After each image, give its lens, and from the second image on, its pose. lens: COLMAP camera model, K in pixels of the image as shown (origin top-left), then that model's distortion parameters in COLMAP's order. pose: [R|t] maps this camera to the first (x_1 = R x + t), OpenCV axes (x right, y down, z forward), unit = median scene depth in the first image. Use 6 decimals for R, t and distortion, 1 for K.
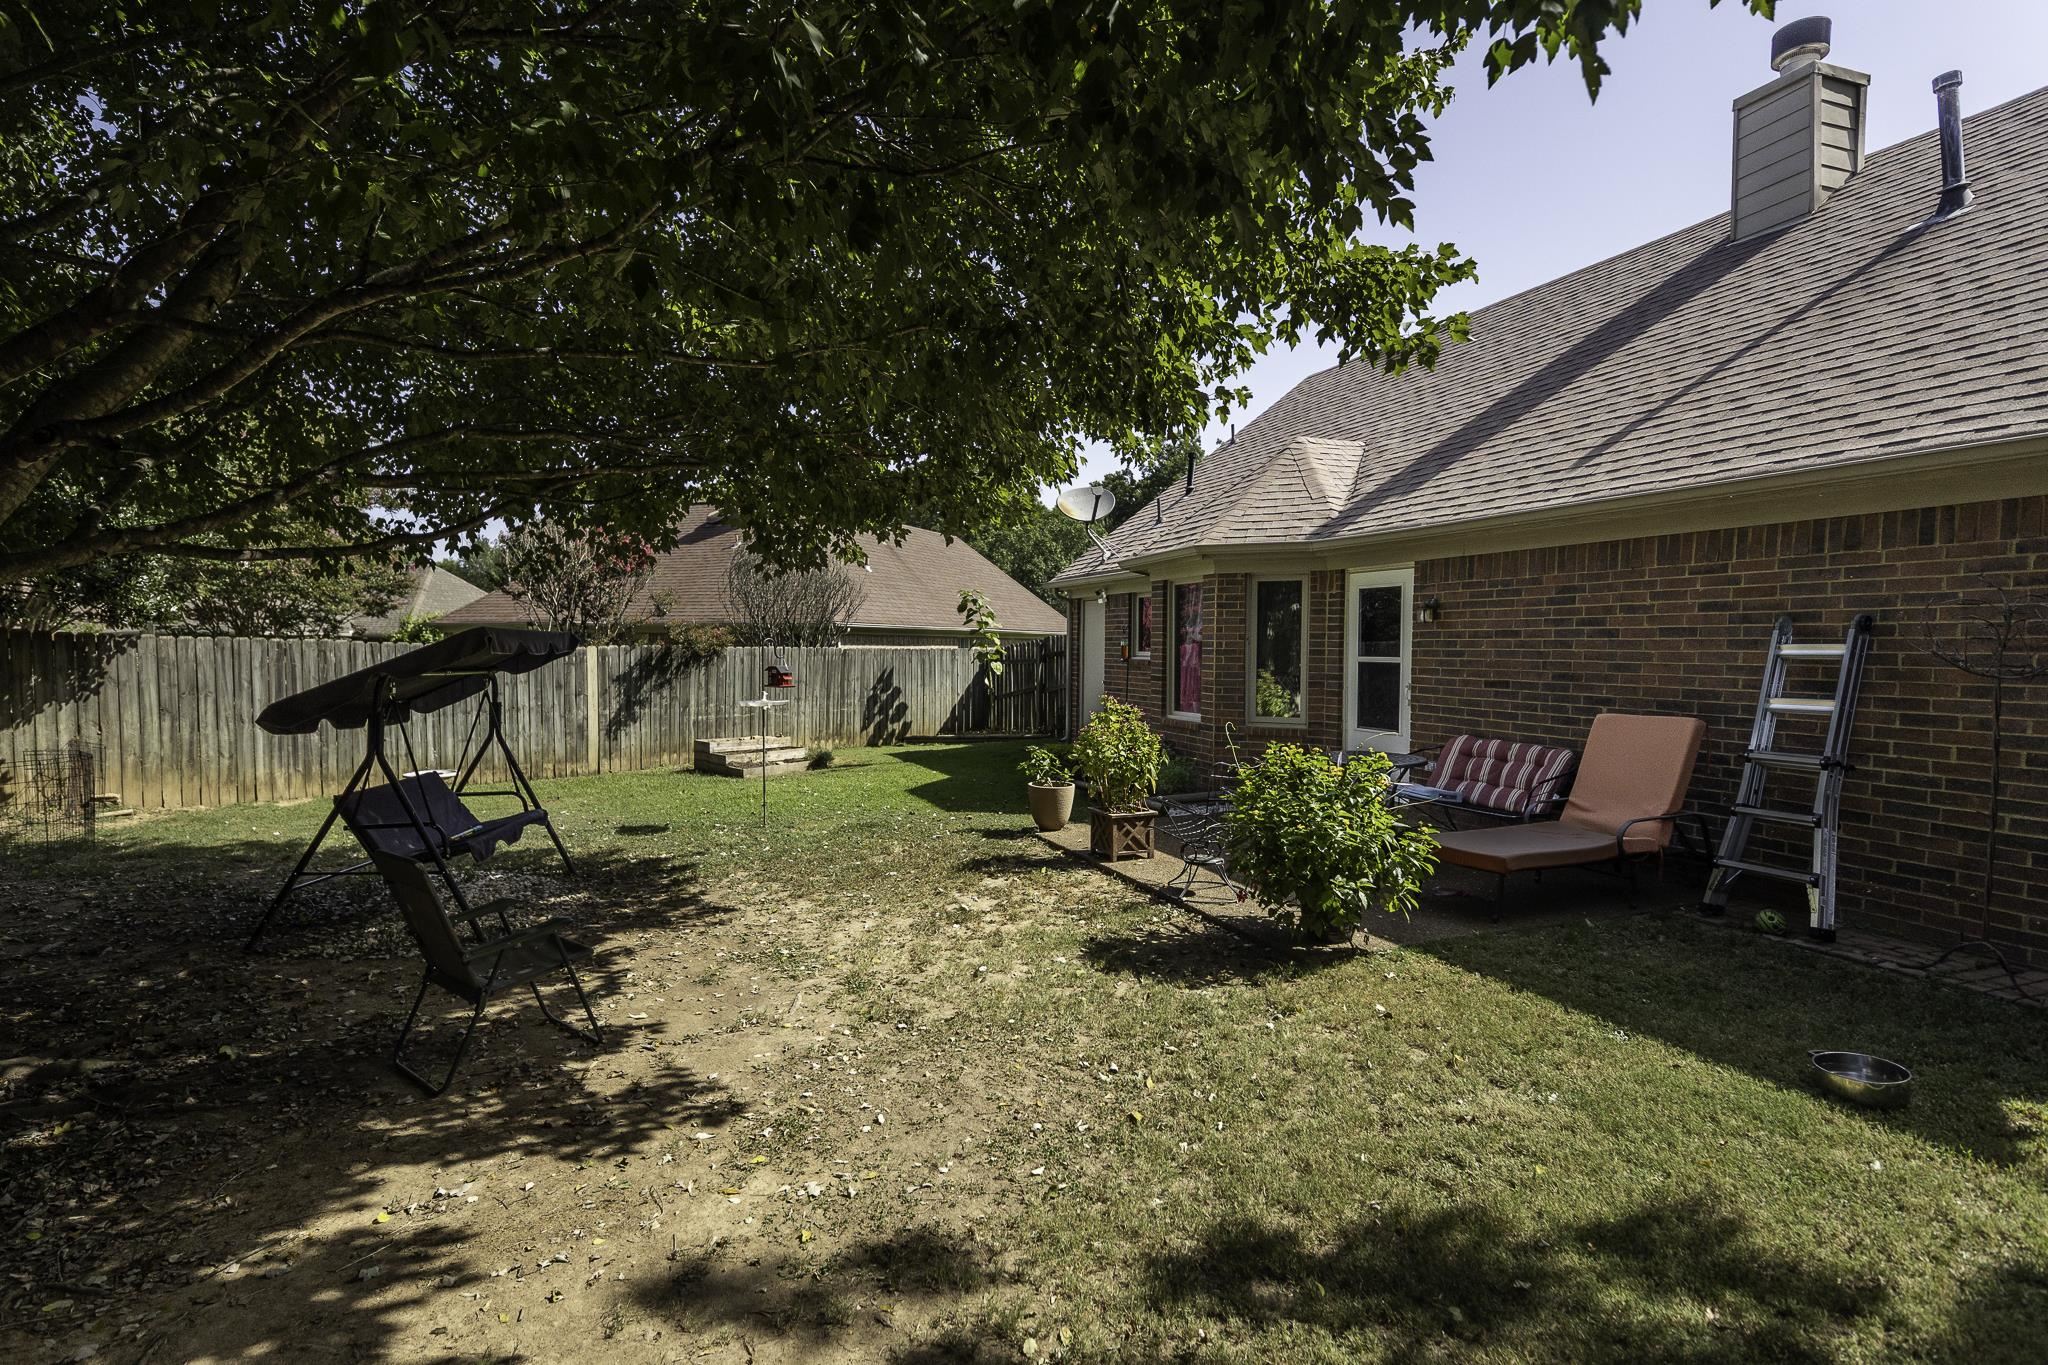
lens RADIAL K [[980.0, 0, 1024.0], [0, 980.0, 682.5], [0, 0, 1]] dist [0.019393, -0.001001]
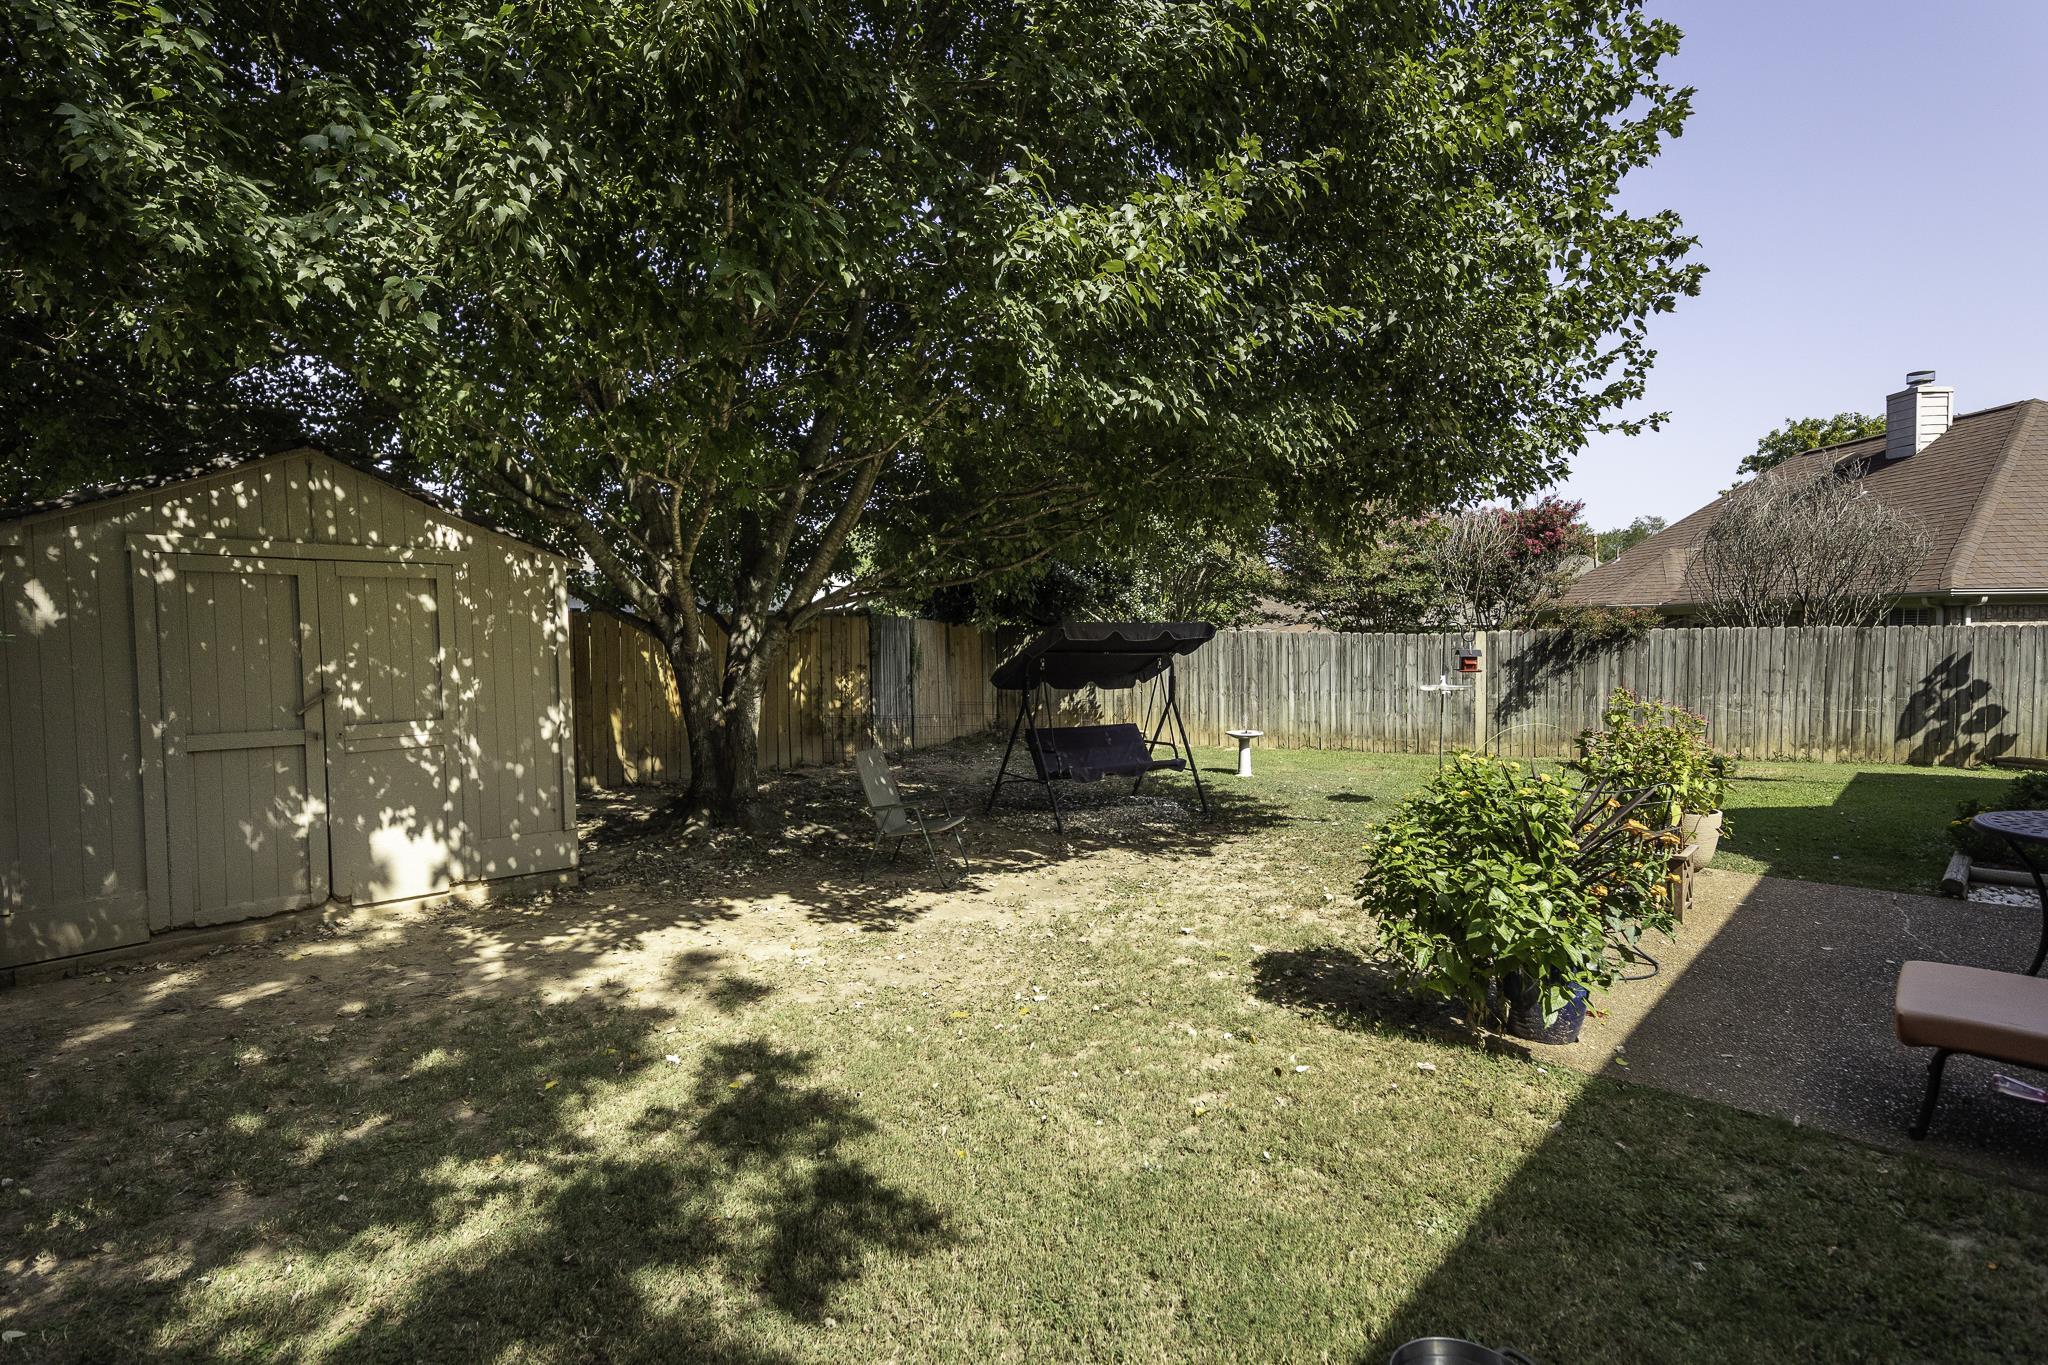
lens RADIAL K [[980.0, 0, 1024.0], [0, 980.0, 682.5], [0, 0, 1]] dist [0.019393, -0.001001]
pose [[0.402145, 0.029107, -0.915113, 0.765916], [-0.015745, 0.999567, 0.024874, -0.004115], [0.915441, 0.004405, 0.402429, 0.351834]]
